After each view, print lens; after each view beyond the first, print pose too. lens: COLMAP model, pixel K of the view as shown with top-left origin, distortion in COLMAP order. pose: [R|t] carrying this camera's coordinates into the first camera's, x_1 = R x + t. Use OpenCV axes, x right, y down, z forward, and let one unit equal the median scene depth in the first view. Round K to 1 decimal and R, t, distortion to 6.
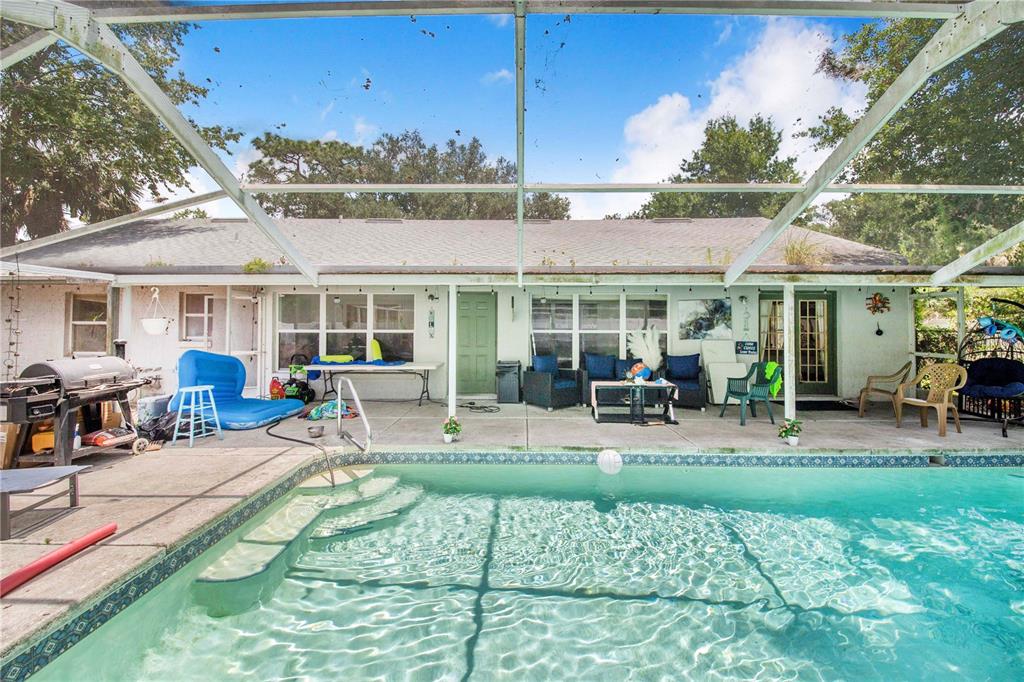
lens RADIAL K [[405.7, 0, 510.6], [0, 405.7, 311.0], [0, 0, 1]] dist [0.029437, -0.018109]
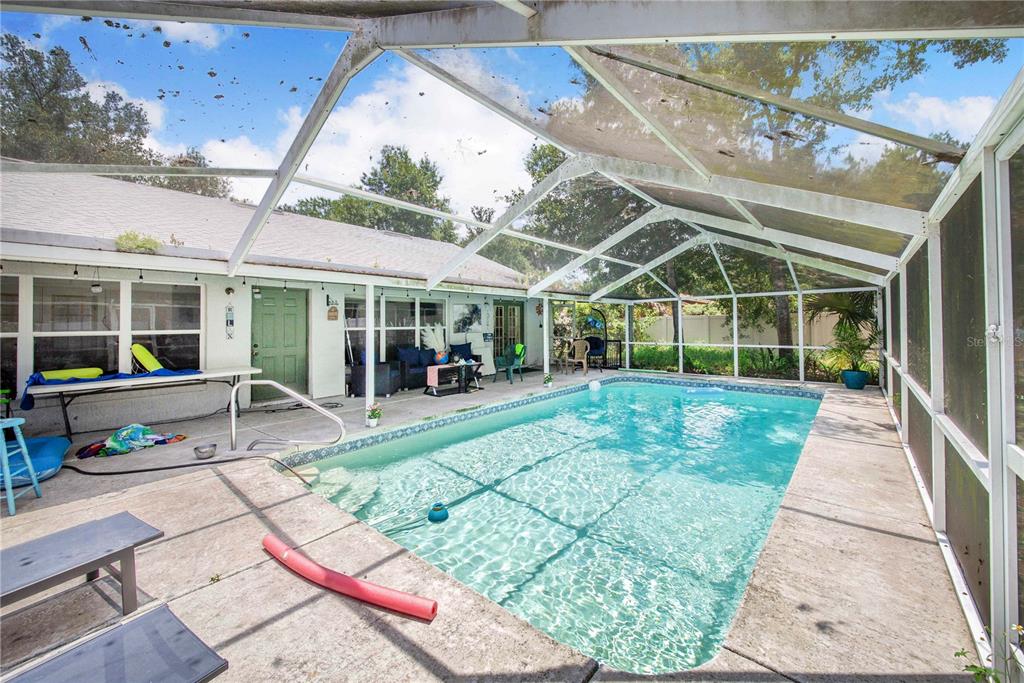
lens RADIAL K [[393.2, 0, 523.9], [0, 393.2, 317.7], [0, 0, 1]] dist [0.001201, 0.000064]
pose [[0.624980, 0.004727, 0.780626, -0.468737], [-0.016623, 0.999836, 0.007255, 0.006107], [-0.780463, -0.017510, 0.624956, 0.005555]]
